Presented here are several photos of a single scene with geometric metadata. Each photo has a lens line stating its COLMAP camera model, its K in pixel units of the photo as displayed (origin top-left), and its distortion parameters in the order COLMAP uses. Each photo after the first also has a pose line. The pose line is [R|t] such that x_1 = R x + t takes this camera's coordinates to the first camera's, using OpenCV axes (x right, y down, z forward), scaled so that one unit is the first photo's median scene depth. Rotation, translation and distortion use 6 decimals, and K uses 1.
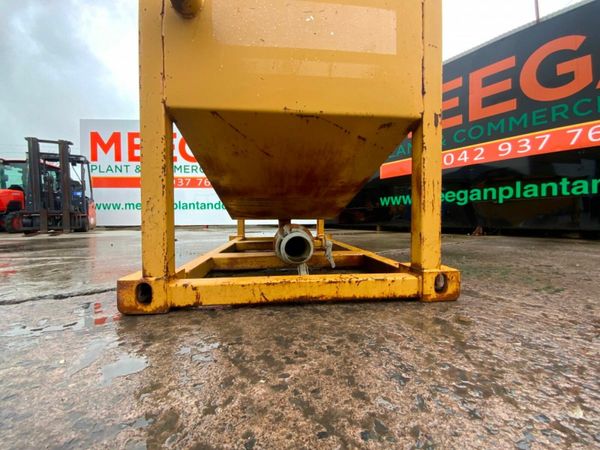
lens RADIAL K [[243.3, 0, 299.5], [0, 243.3, 226.2], [0, 0, 1]] dist [0.012005, -0.010970]
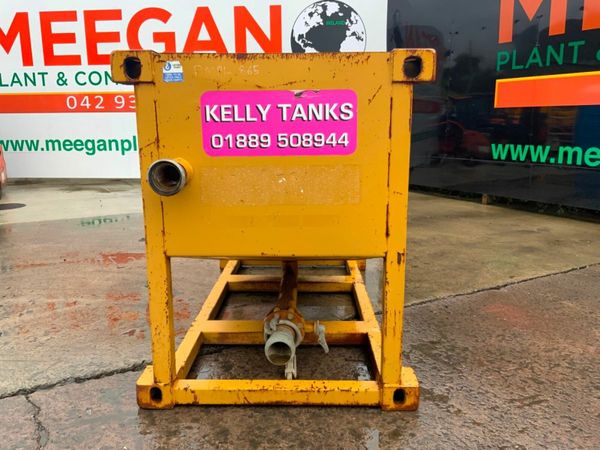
lens RADIAL K [[501.8, 0, 300.0], [0, 501.8, 225.0], [0, 0, 1]] dist [0.058032, -0.105768]
pose [[0.992000, 0.026601, -0.123403, 0.396602], [-0.004254, 0.984035, 0.177922, -0.995176], [0.126166, -0.175973, 0.976276, -1.252442]]
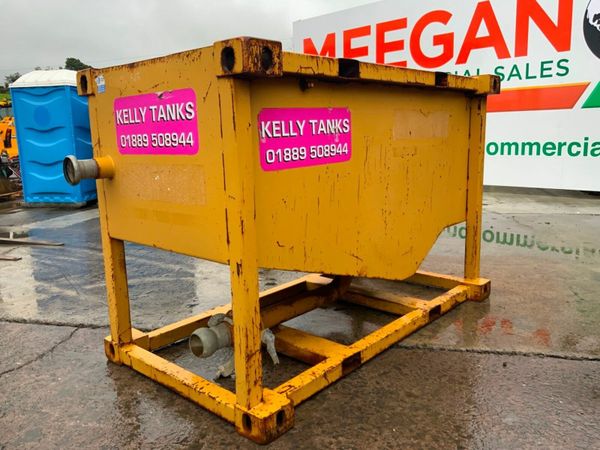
lens RADIAL K [[501.8, 0, 300.0], [0, 501.8, 225.0], [0, 0, 1]] dist [0.058032, -0.105768]
pose [[0.670539, 0.124146, -0.731413, 2.242455], [0.003610, 0.985341, 0.170556, -0.976532], [0.741865, -0.117005, 0.660262, -0.153270]]
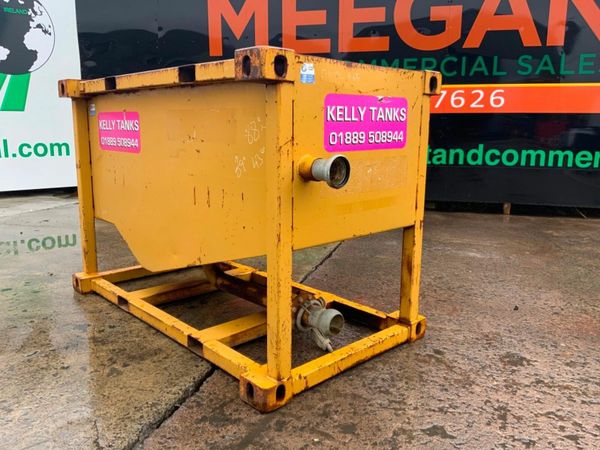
lens RADIAL K [[501.8, 0, 300.0], [0, 501.8, 225.0], [0, 0, 1]] dist [0.058032, -0.105768]
pose [[0.797443, -0.104696, 0.594242, -1.860820], [0.003797, 0.985683, 0.168567, -0.960847], [-0.603383, -0.132166, 0.786423, -0.969523]]
